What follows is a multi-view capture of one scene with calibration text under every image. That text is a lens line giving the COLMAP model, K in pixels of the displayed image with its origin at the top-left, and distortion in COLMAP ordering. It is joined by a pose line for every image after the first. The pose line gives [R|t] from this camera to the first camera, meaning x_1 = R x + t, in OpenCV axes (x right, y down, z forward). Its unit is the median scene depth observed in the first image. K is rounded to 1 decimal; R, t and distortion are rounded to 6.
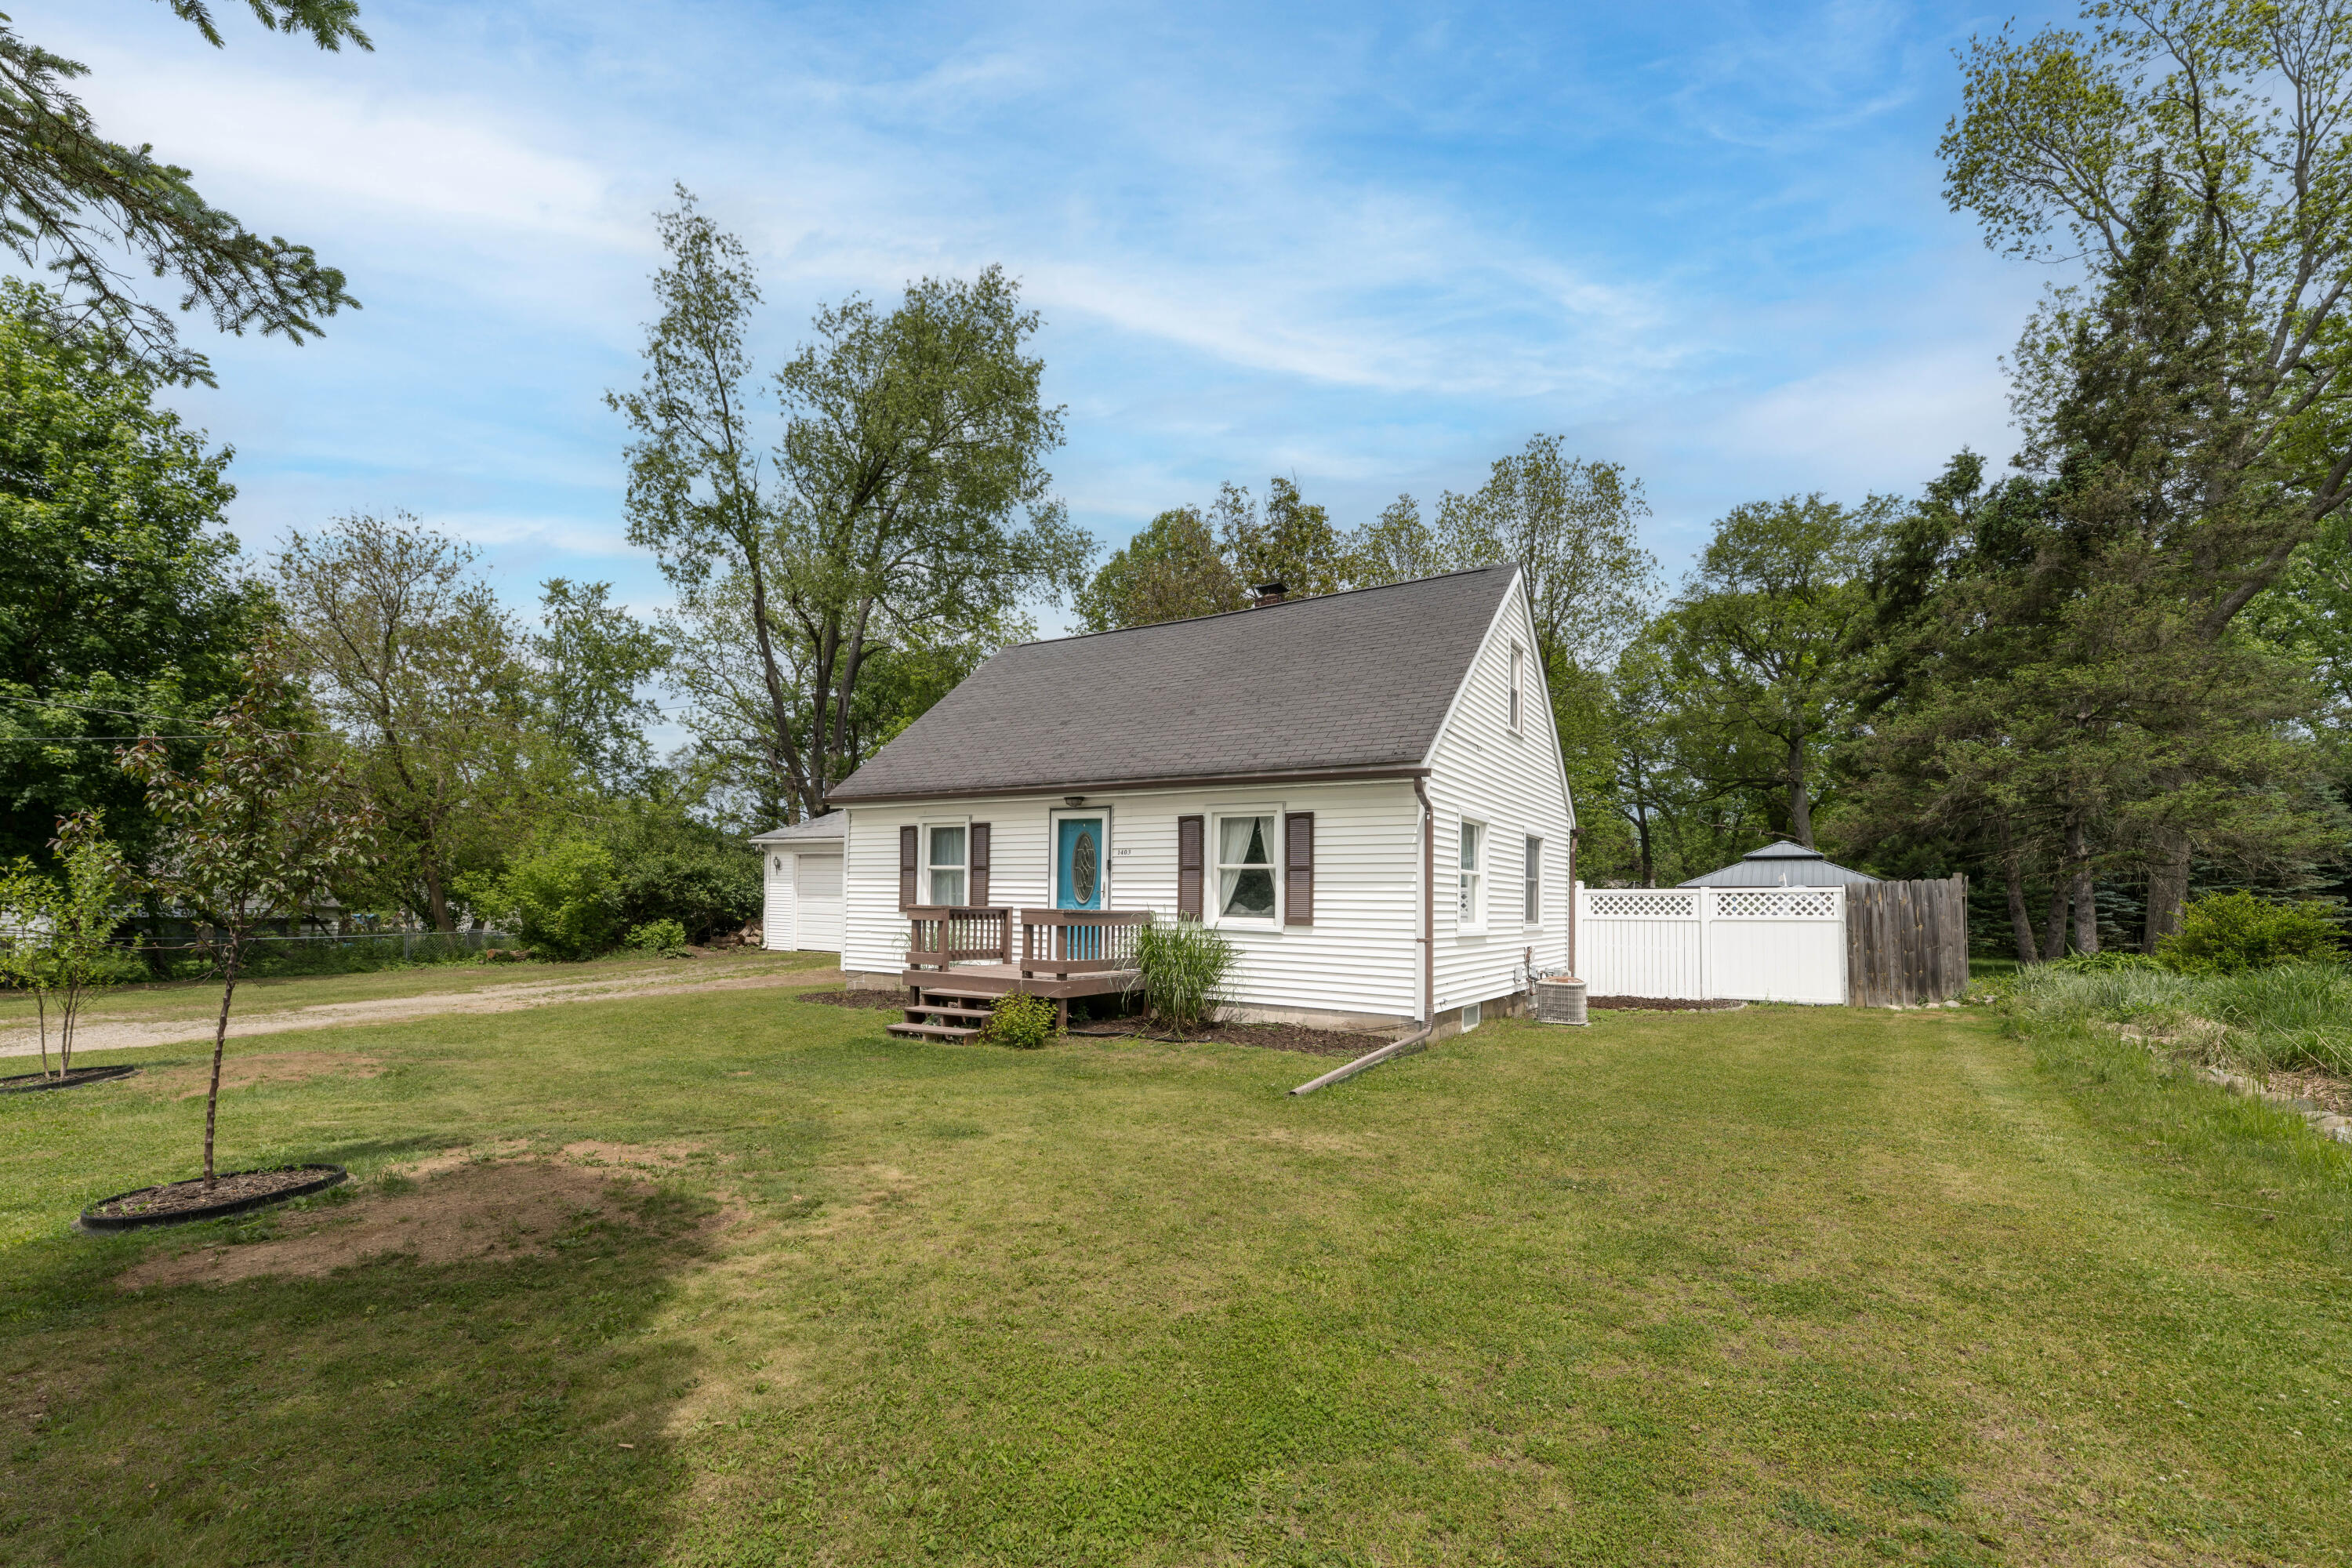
lens RADIAL K [[981.1, 0, 1173.1], [0, 981.1, 910.7], [0, 0, 1]] dist [-0.000462, 0.000026]
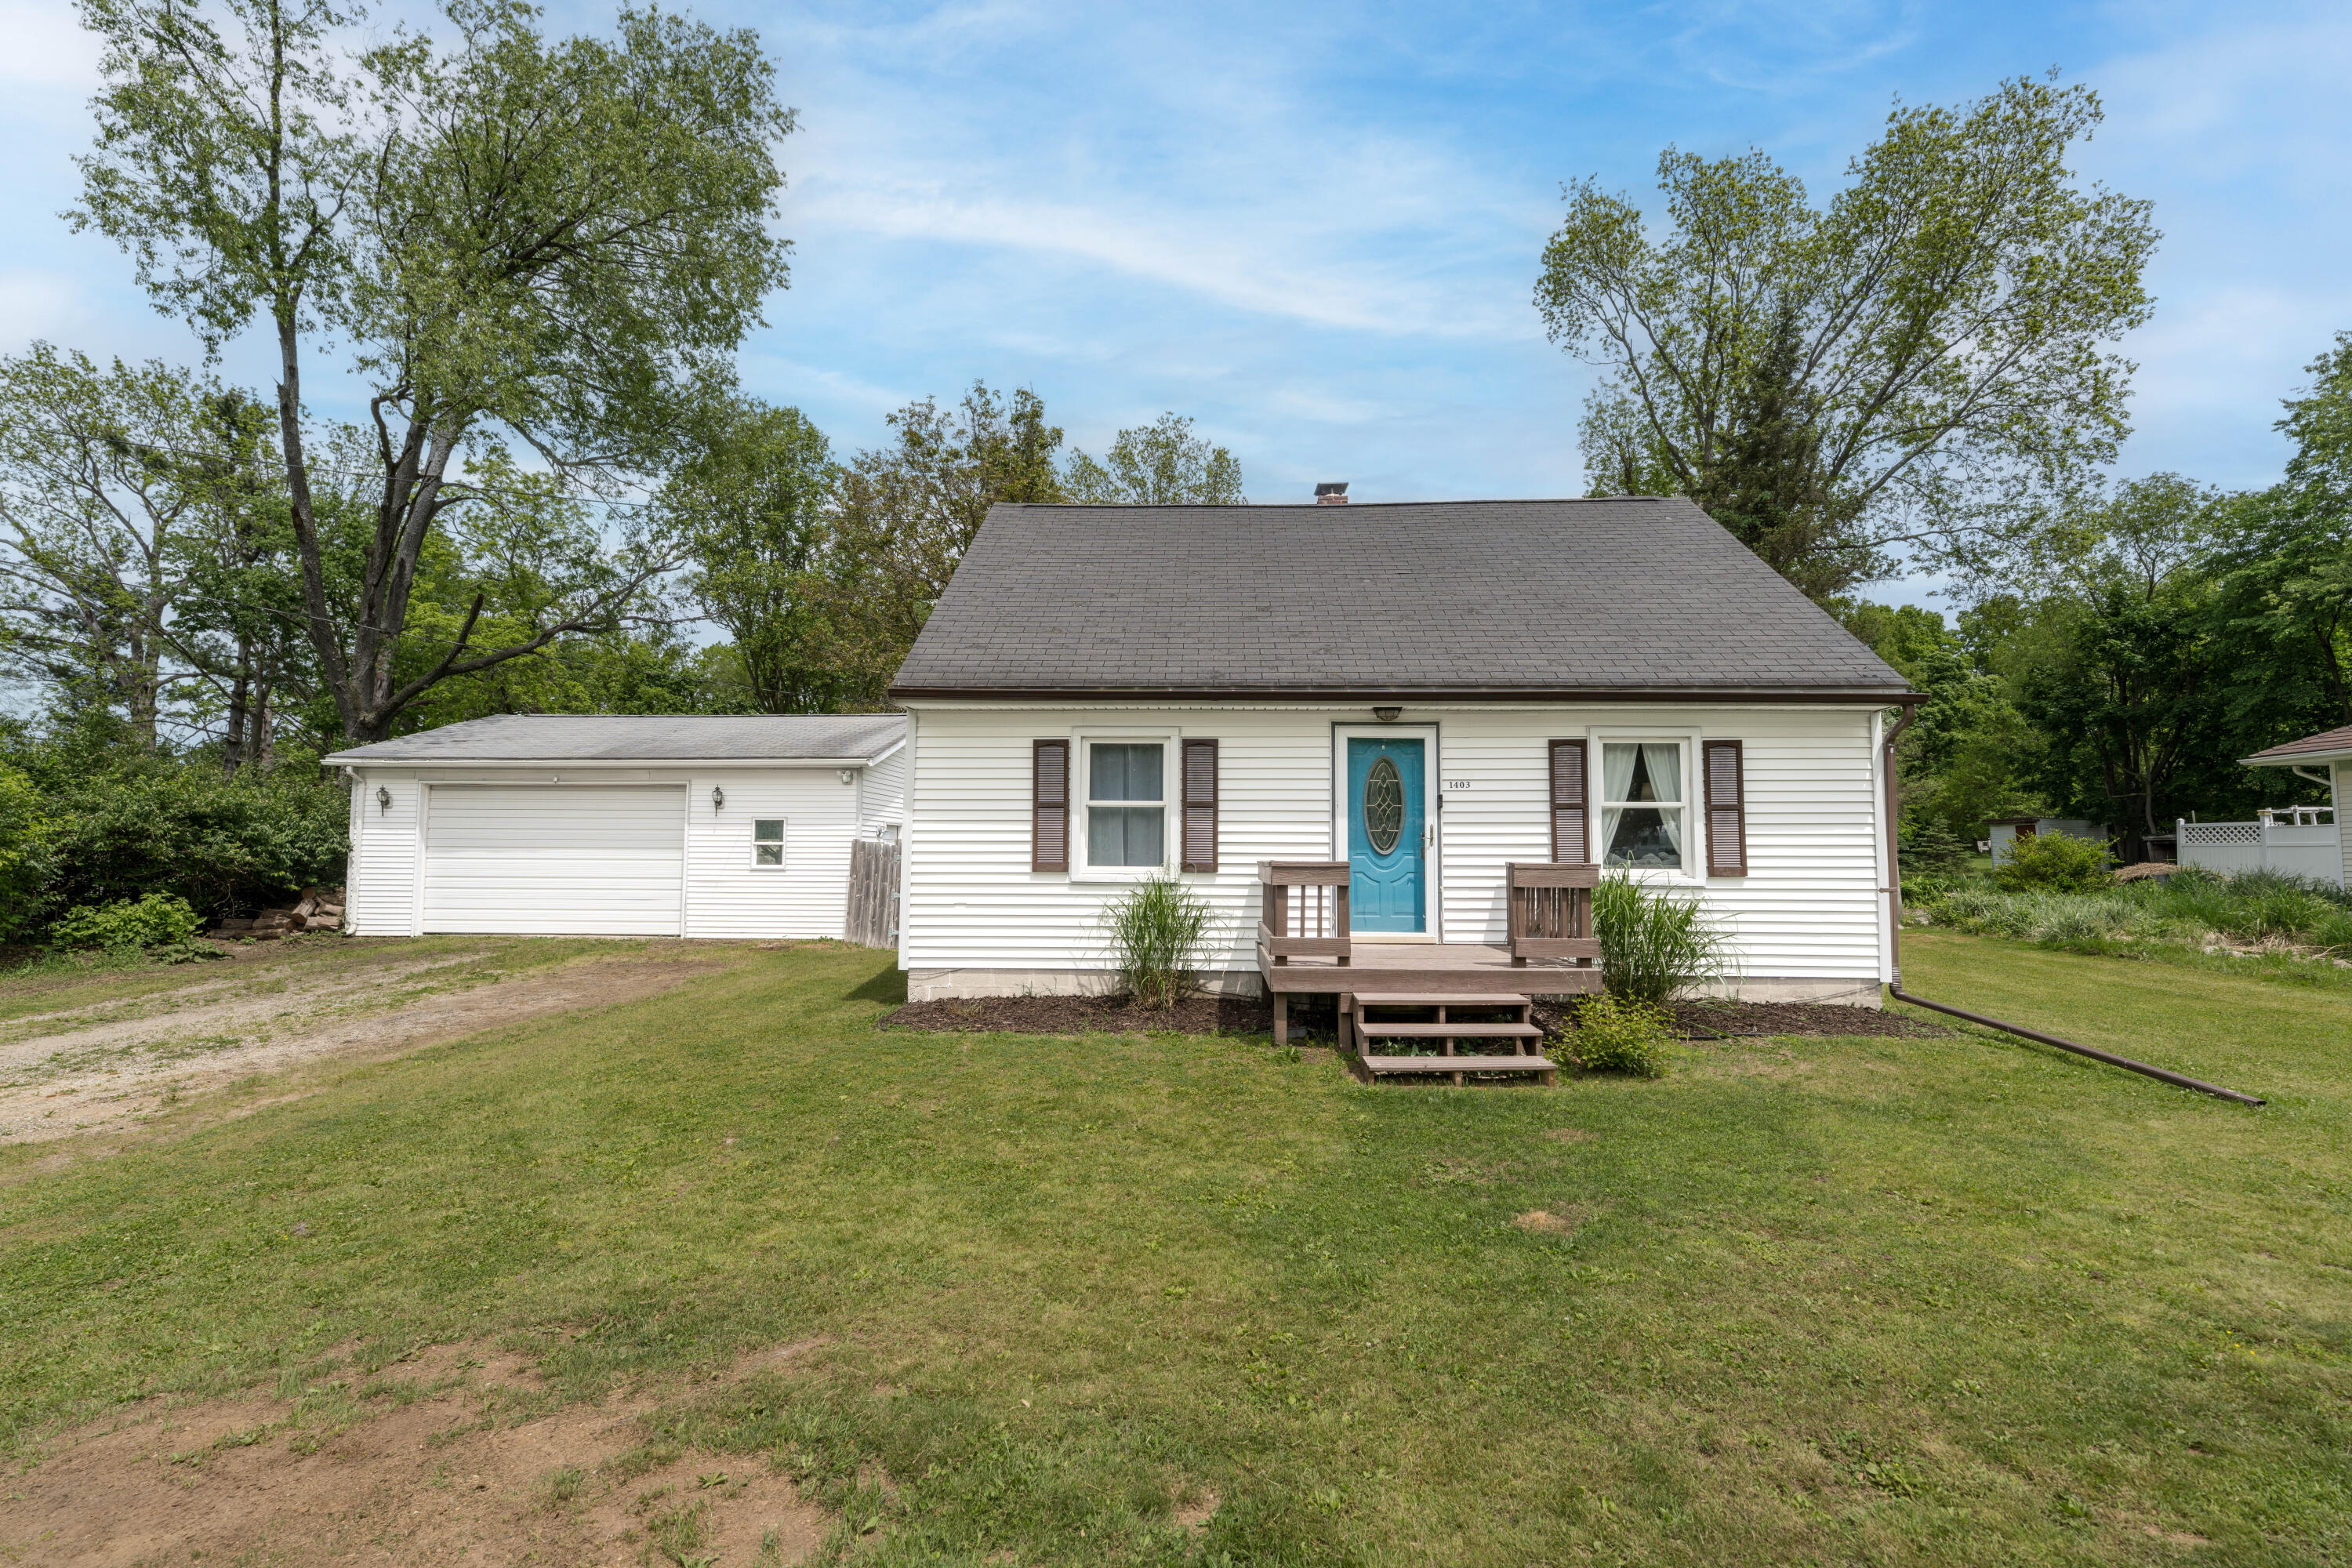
lens RADIAL K [[943.3, 0, 1177.5], [0, 943.3, 814.2], [0, 0, 1]] dist [0.000143, -0.000003]
pose [[0.863964, 0.004623, 0.503533, -0.548747], [0.016721, 0.999143, -0.037863, -0.012597], [-0.503276, 0.041132, 0.863146, 0.450766]]
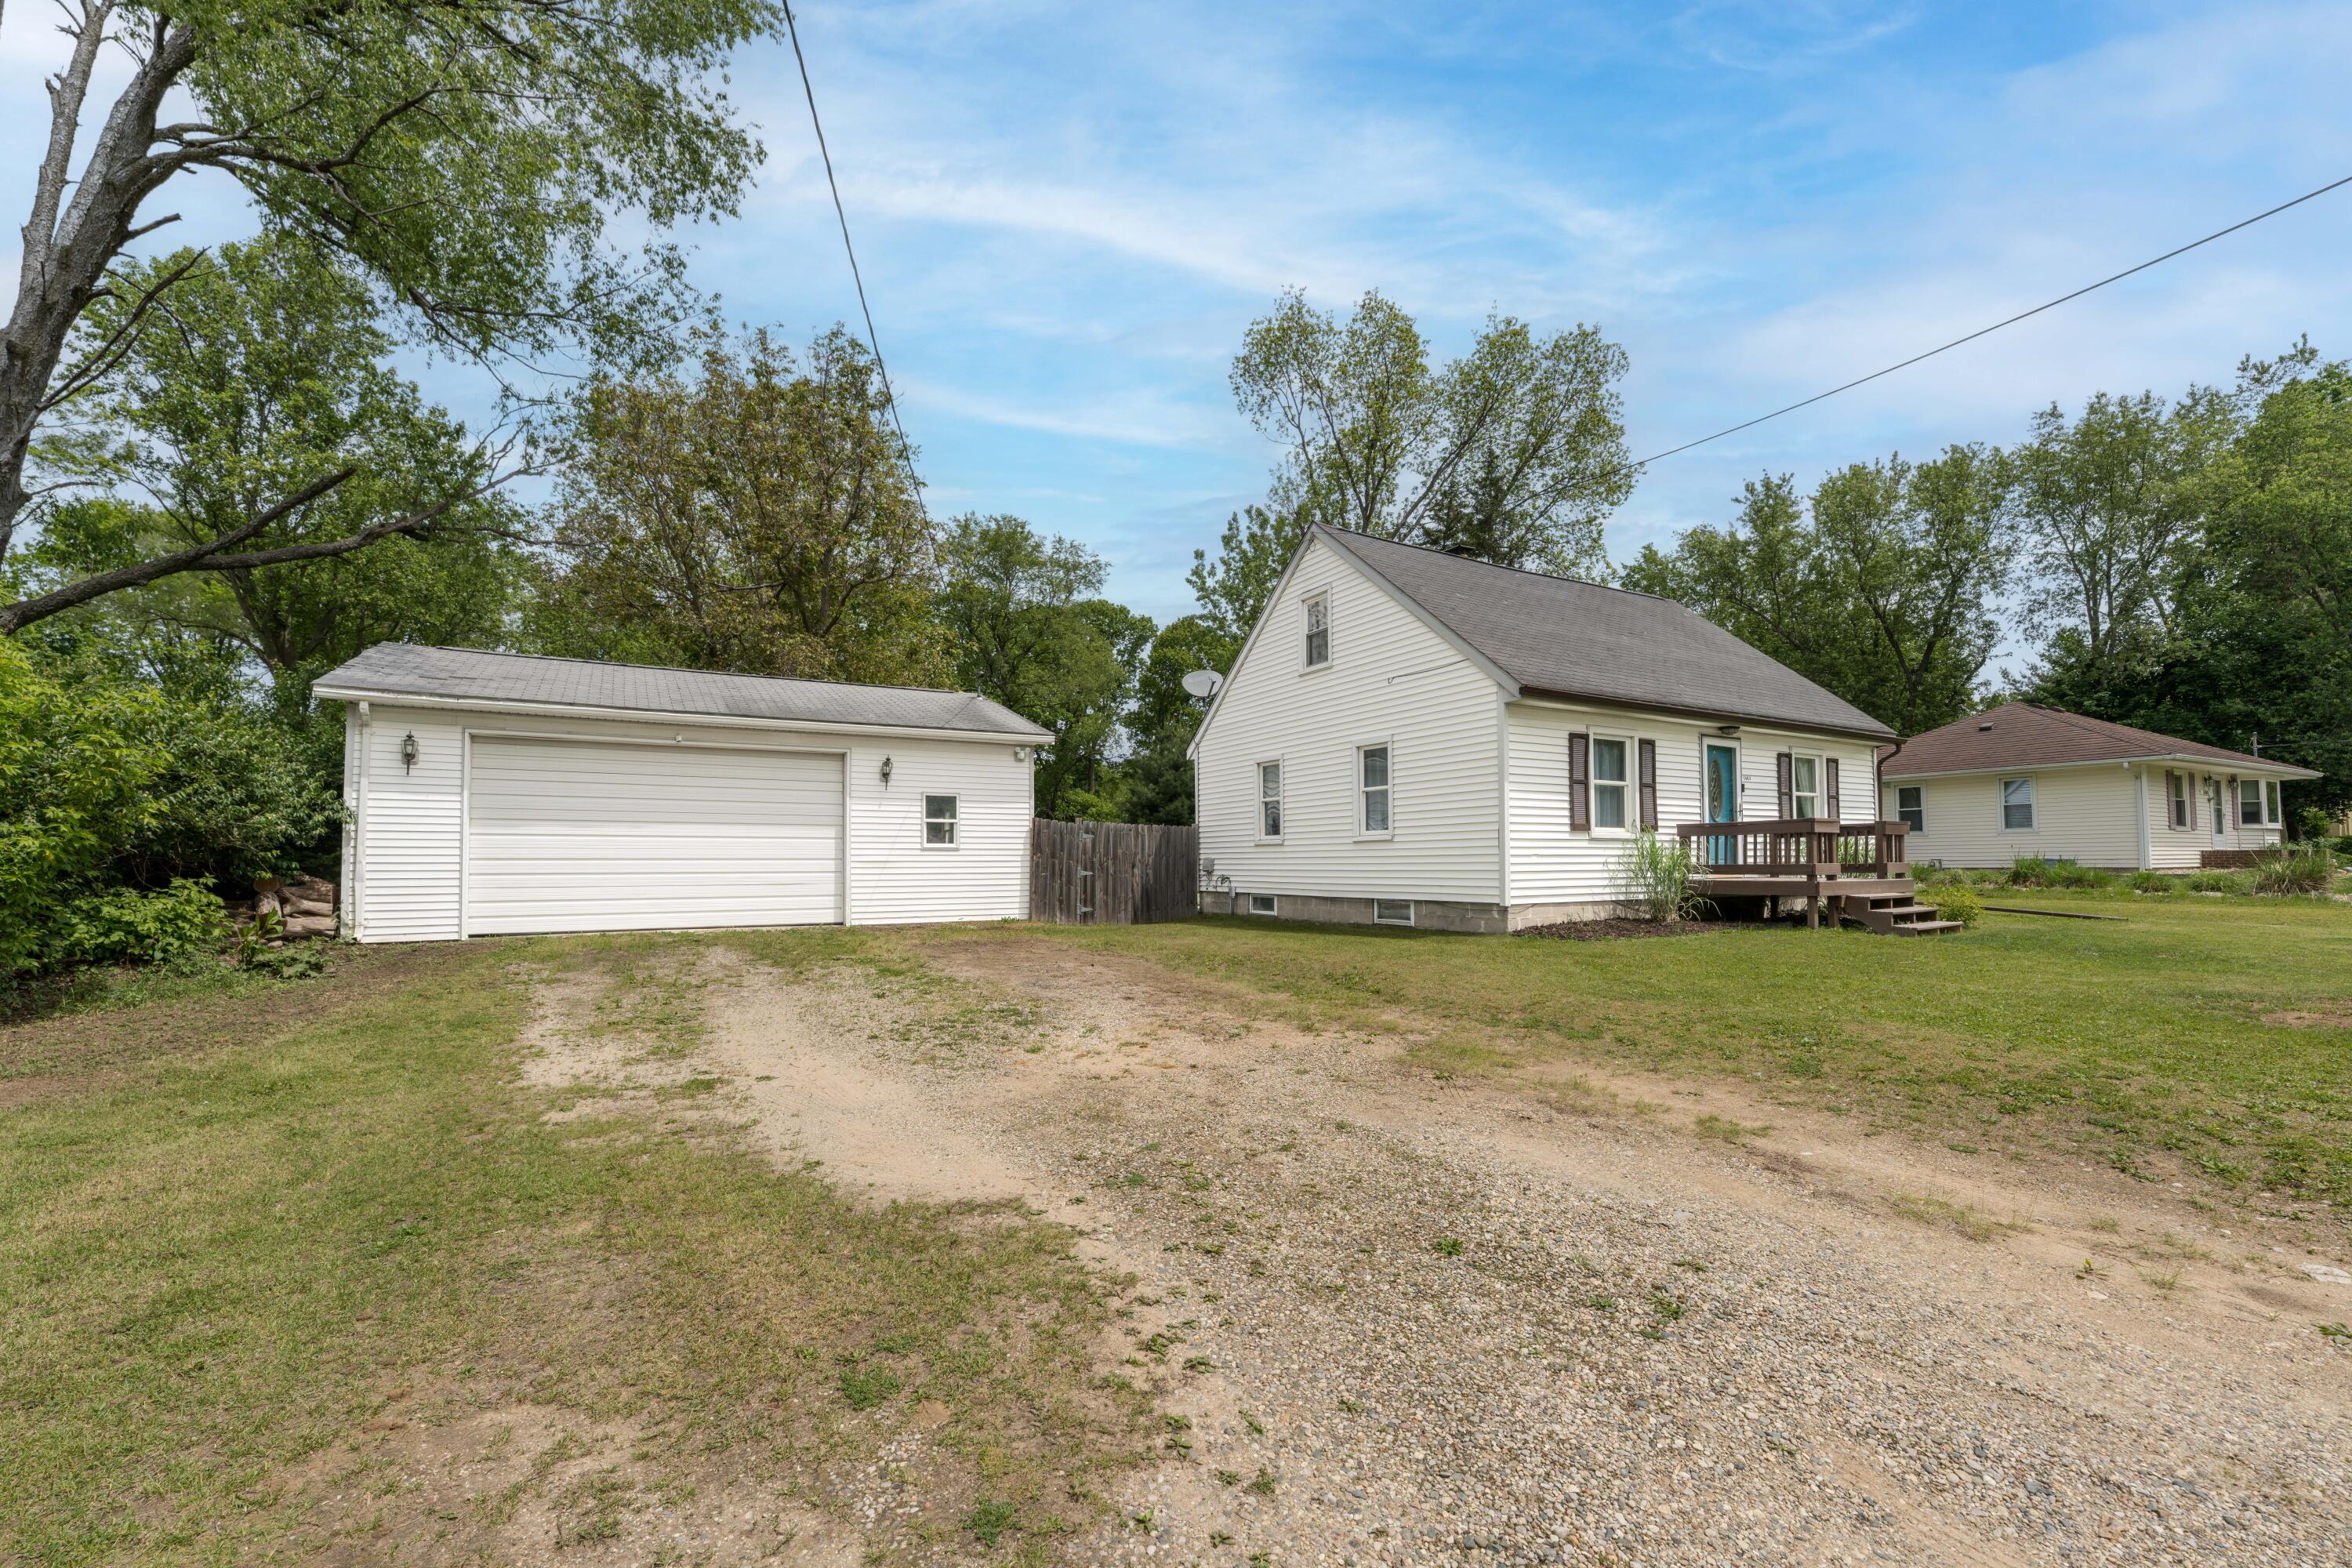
lens RADIAL K [[950.8, 0, 1168.1], [0, 950.8, 853.4], [0, 0, 1]] dist [-0.000861, -0.000053]
pose [[0.468904, -0.012538, 0.883160, -1.284154], [0.021500, 0.999765, 0.002778, 0.012317], [-0.882987, 0.017685, 0.469063, 0.994067]]
